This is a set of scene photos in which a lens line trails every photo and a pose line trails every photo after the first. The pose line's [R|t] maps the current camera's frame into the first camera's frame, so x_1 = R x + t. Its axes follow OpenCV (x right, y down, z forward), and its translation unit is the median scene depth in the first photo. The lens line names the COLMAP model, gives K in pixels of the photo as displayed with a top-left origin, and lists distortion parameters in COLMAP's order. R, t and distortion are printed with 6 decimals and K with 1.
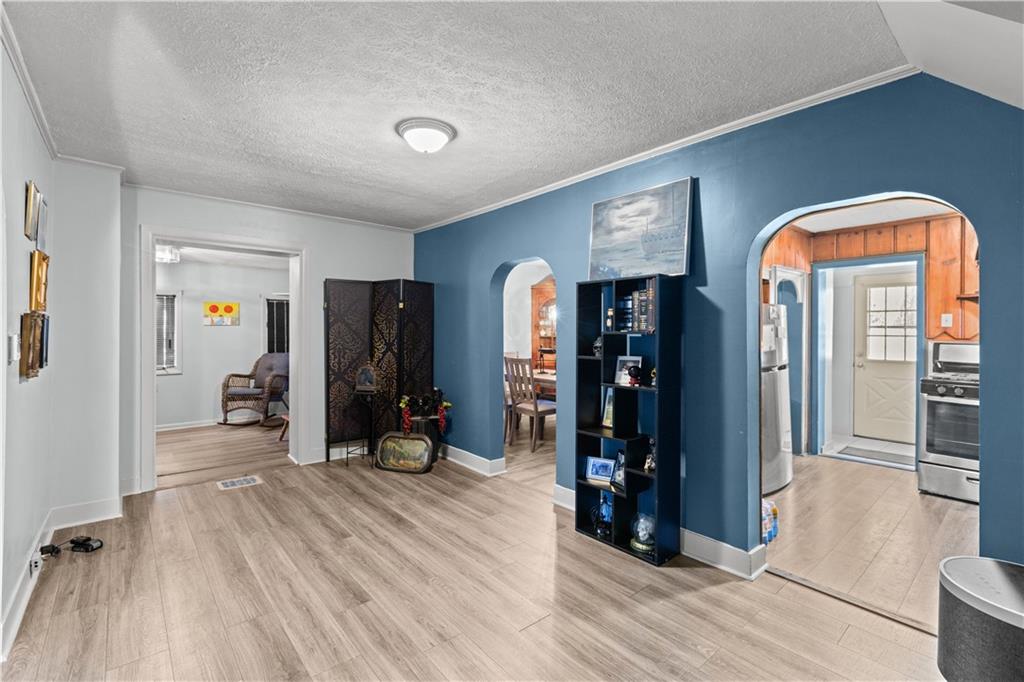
lens RADIAL K [[457.2, 0, 514.6], [0, 457.2, 337.1], [0, 0, 1]] dist [0.001356, -0.000173]
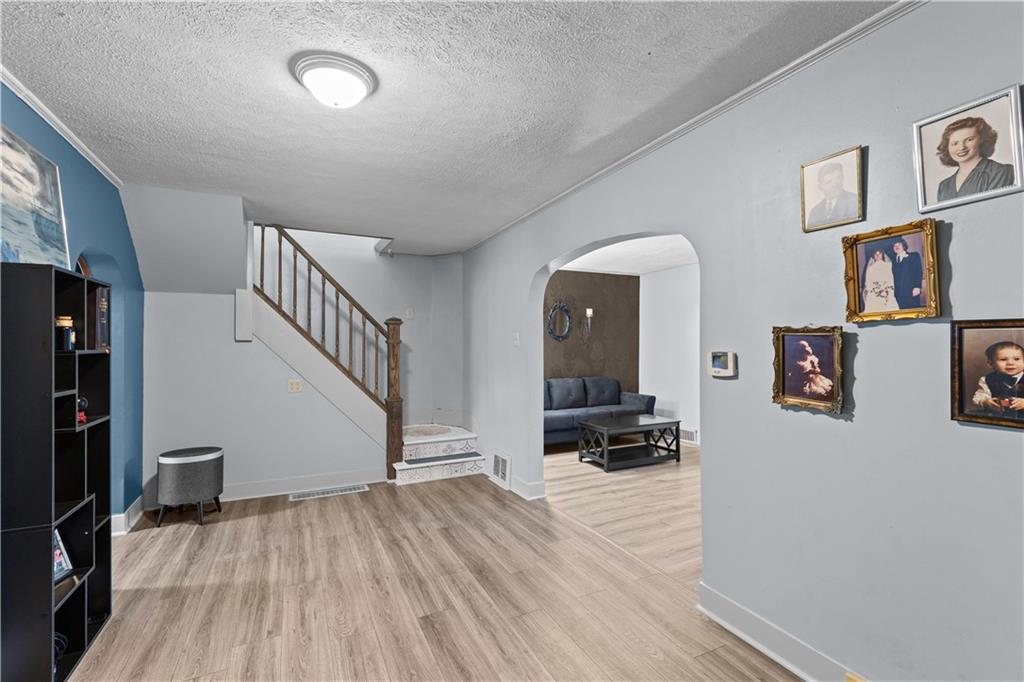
lens RADIAL K [[457.2, 0, 513.1], [0, 457.2, 341.3], [0, 0, 1]] dist [0.001356, -0.000173]
pose [[-0.966417, 0.002466, 0.256967, -0.777724], [0.004222, 0.999971, 0.006281, -0.035556], [-0.256944, 0.007155, -0.966400, 1.925388]]
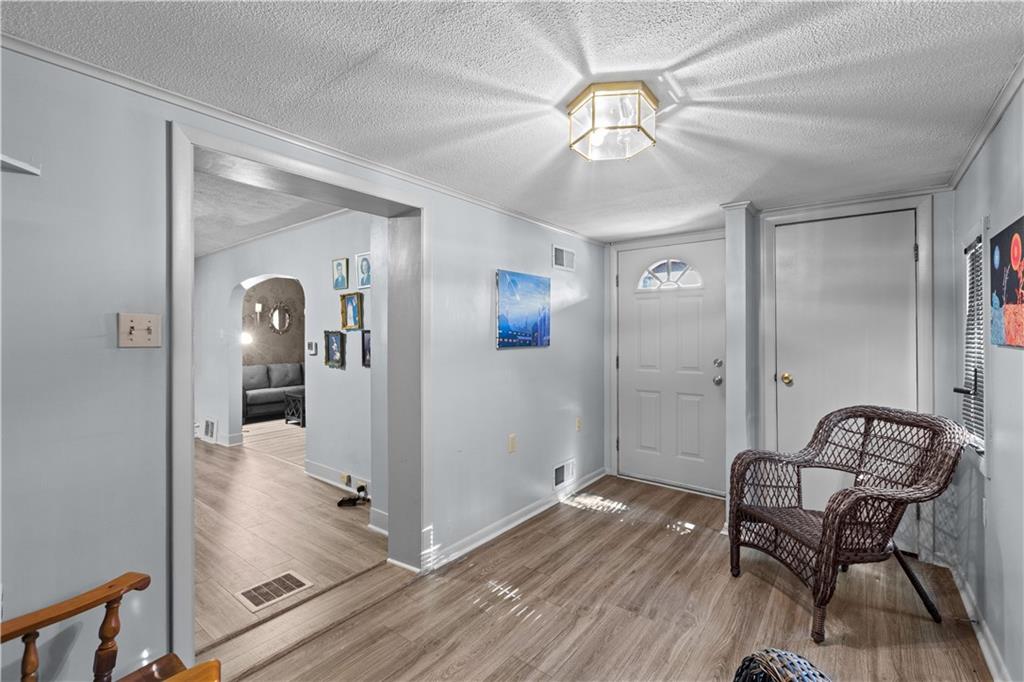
lens RADIAL K [[457.2, 0, 510.6], [0, 457.2, 333.1], [0, 0, 1]] dist [0.001356, -0.000173]
pose [[-0.981007, 0.002377, -0.193958, -1.419703], [0.000389, 0.999947, 0.010282, -0.063838], [0.193972, 0.010012, -0.980956, 2.982212]]
